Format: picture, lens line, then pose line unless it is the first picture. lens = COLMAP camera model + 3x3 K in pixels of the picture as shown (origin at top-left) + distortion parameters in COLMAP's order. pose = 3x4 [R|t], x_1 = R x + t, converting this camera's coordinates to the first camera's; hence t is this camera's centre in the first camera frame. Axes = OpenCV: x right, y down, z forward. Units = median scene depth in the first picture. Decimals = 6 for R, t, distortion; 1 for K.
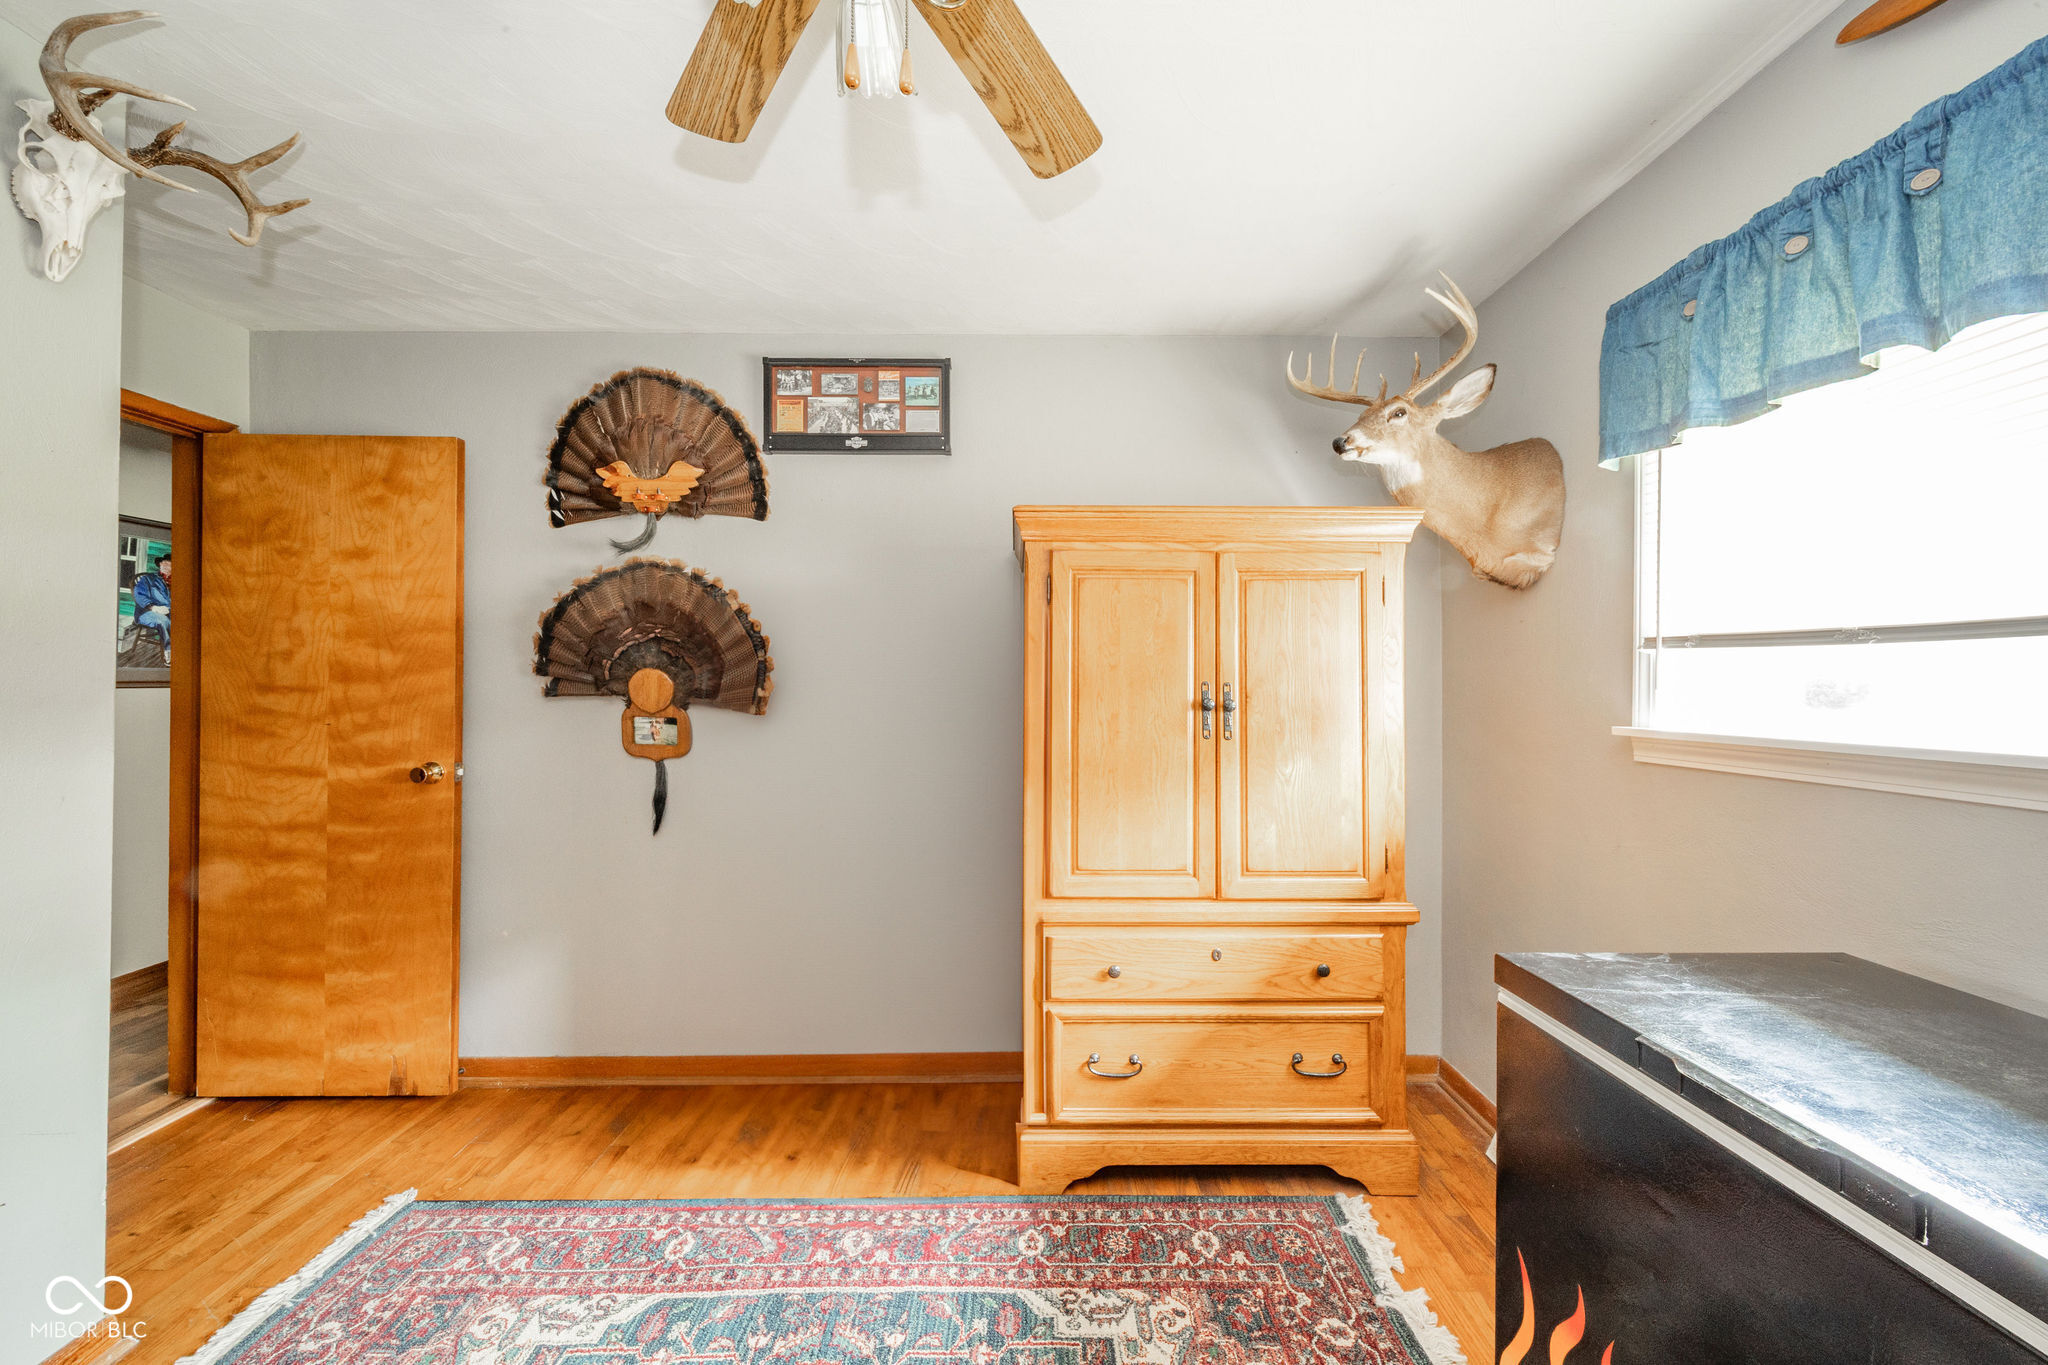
lens RADIAL K [[736.6, 0, 1032.4], [0, 736.6, 675.0], [0, 0, 1]] dist [0.000856, -0.000803]
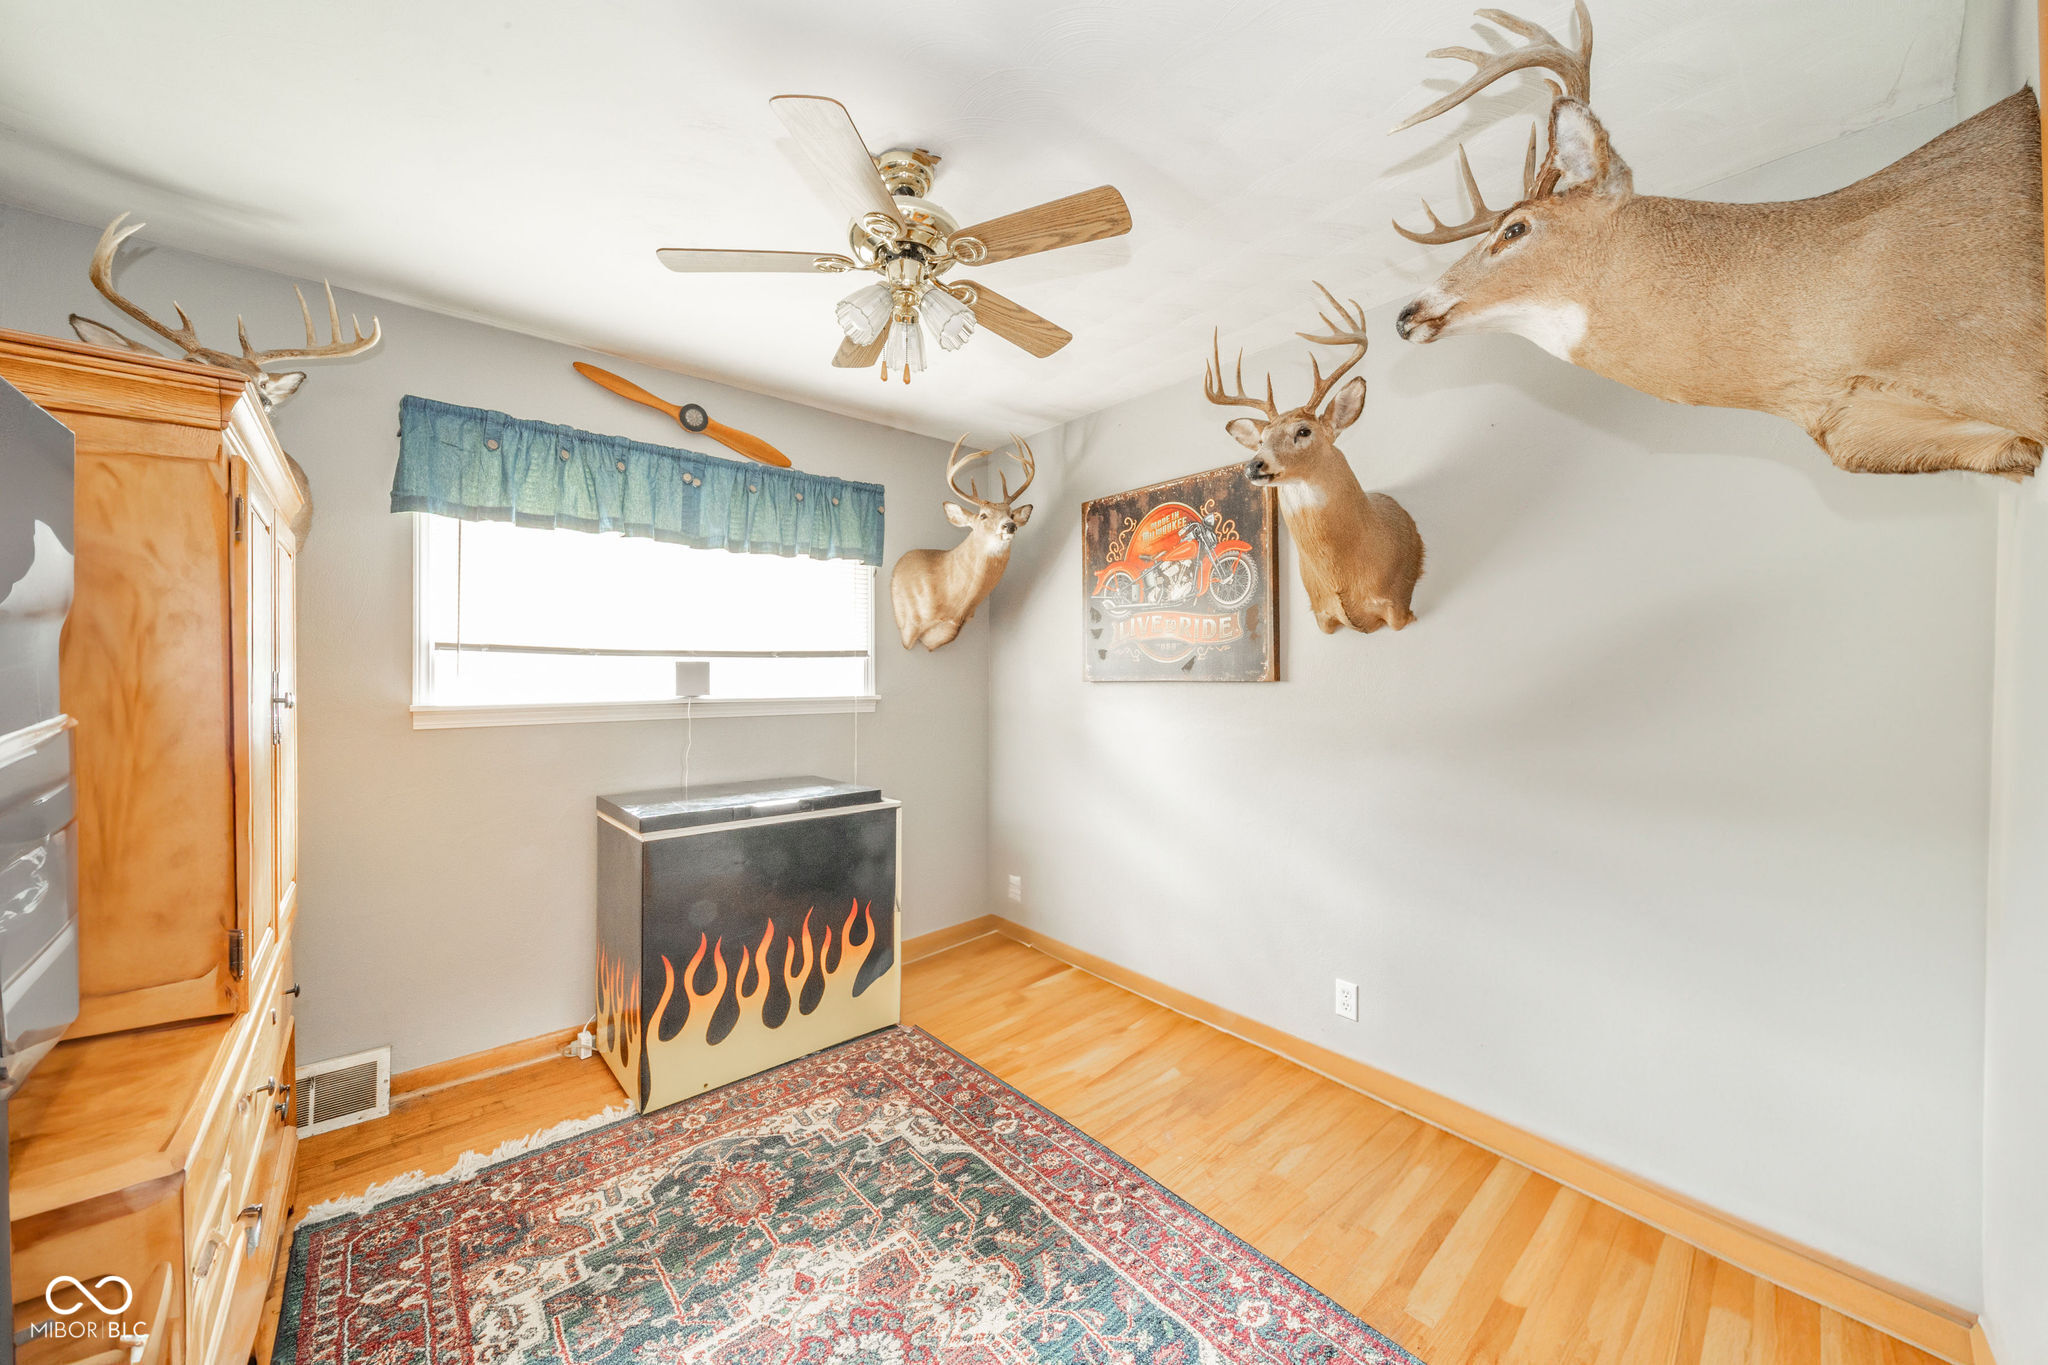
lens RADIAL K [[736.6, 0, 1027.1], [0, 736.6, 679.8], [0, 0, 1]] dist [0.000856, -0.000803]
pose [[-0.648027, -0.004947, 0.761601, -1.097588], [-0.004546, 0.999986, 0.002627, 0.016125], [-0.761604, -0.001759, -0.648041, 1.128177]]
